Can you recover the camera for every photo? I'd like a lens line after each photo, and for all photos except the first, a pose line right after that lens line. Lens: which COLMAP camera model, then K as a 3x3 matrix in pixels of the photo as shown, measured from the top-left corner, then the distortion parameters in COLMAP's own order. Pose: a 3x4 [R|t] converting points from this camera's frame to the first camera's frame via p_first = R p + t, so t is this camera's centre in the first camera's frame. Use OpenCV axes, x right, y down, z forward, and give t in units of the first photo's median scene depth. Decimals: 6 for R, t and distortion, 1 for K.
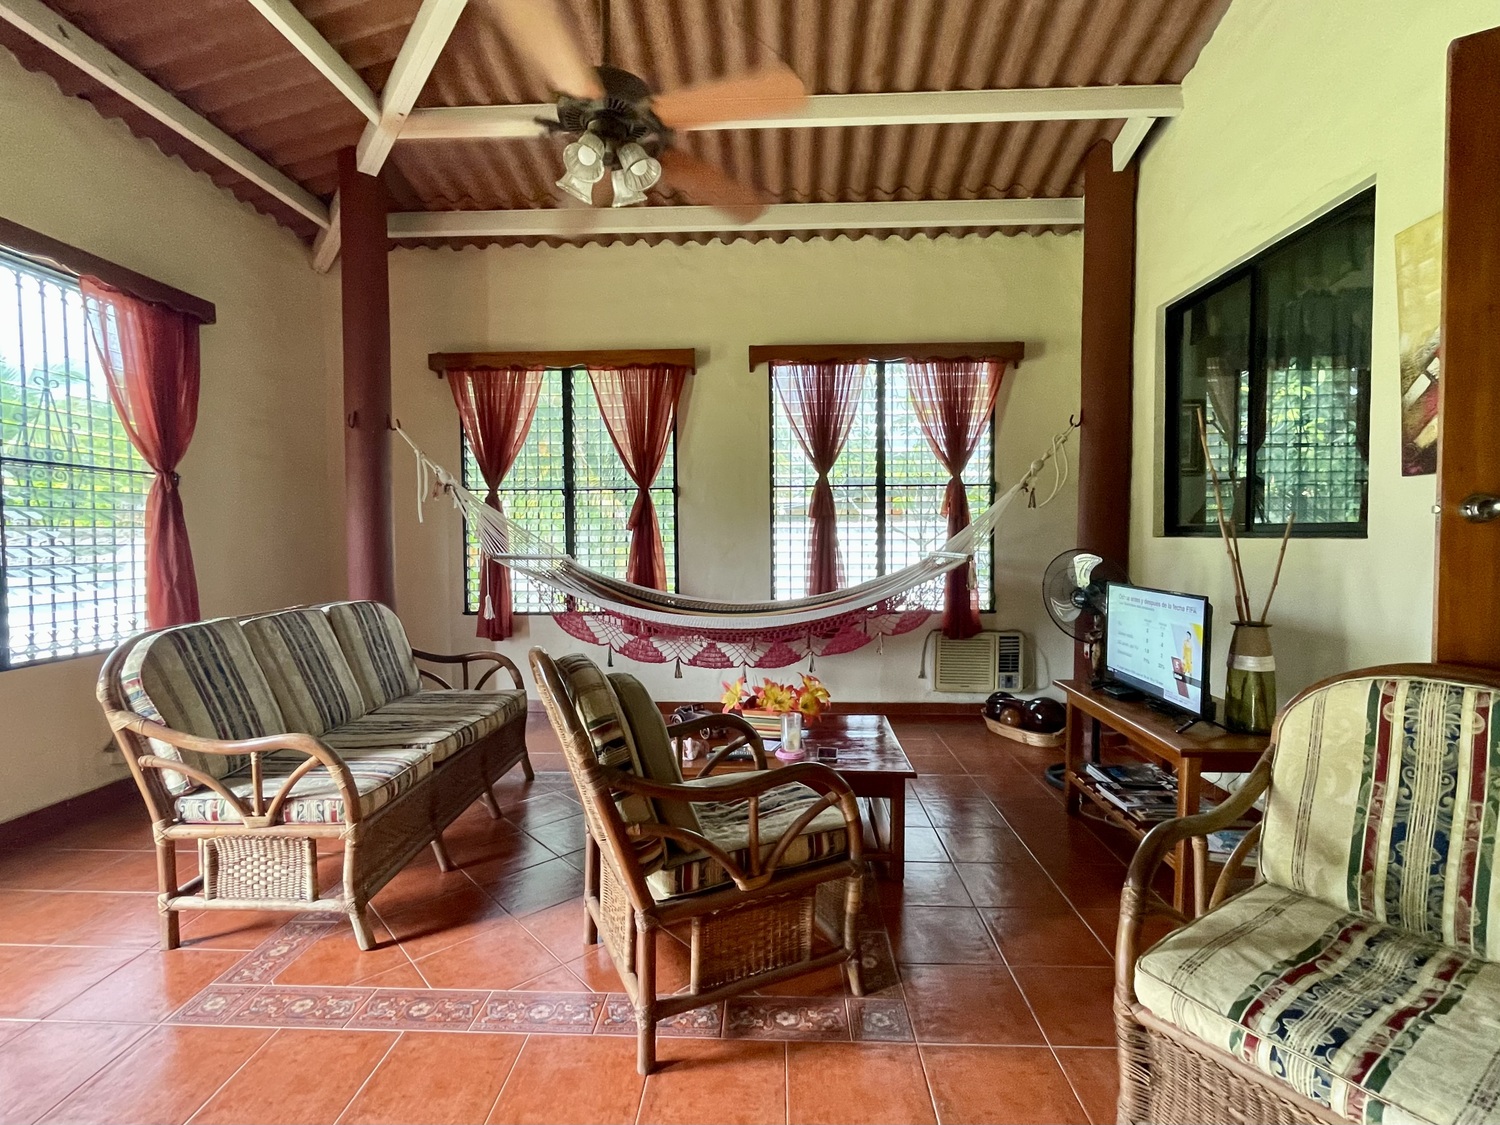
lens RADIAL K [[708.4, 0, 746.5], [0, 708.4, 566.0], [0, 0, 1]] dist [-0.000169, -0.002791]
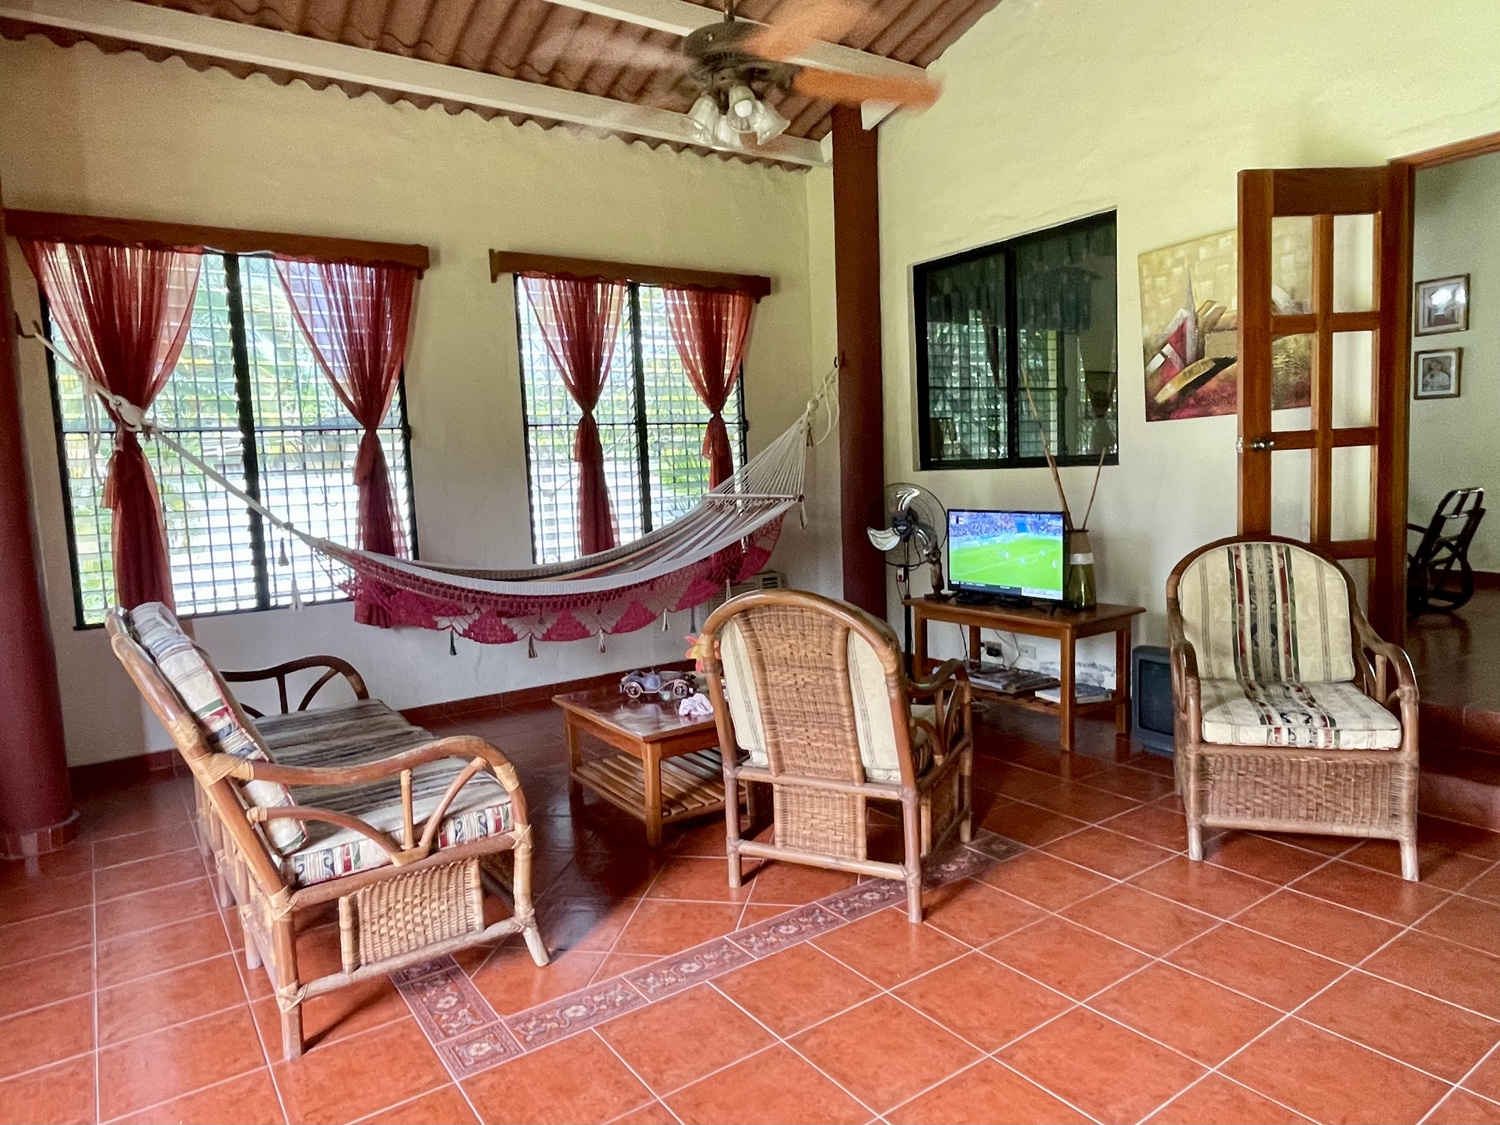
lens RADIAL K [[953.9, 0, 750.0], [0, 953.9, 562.5], [0, 0, 1]] dist [-0.003461, -0.000283]
pose [[0.794425, -0.088502, 0.600879, -0.900694], [0.064473, 0.996025, 0.061461, -0.010243], [-0.603930, -0.010086, 0.796973, -0.082352]]
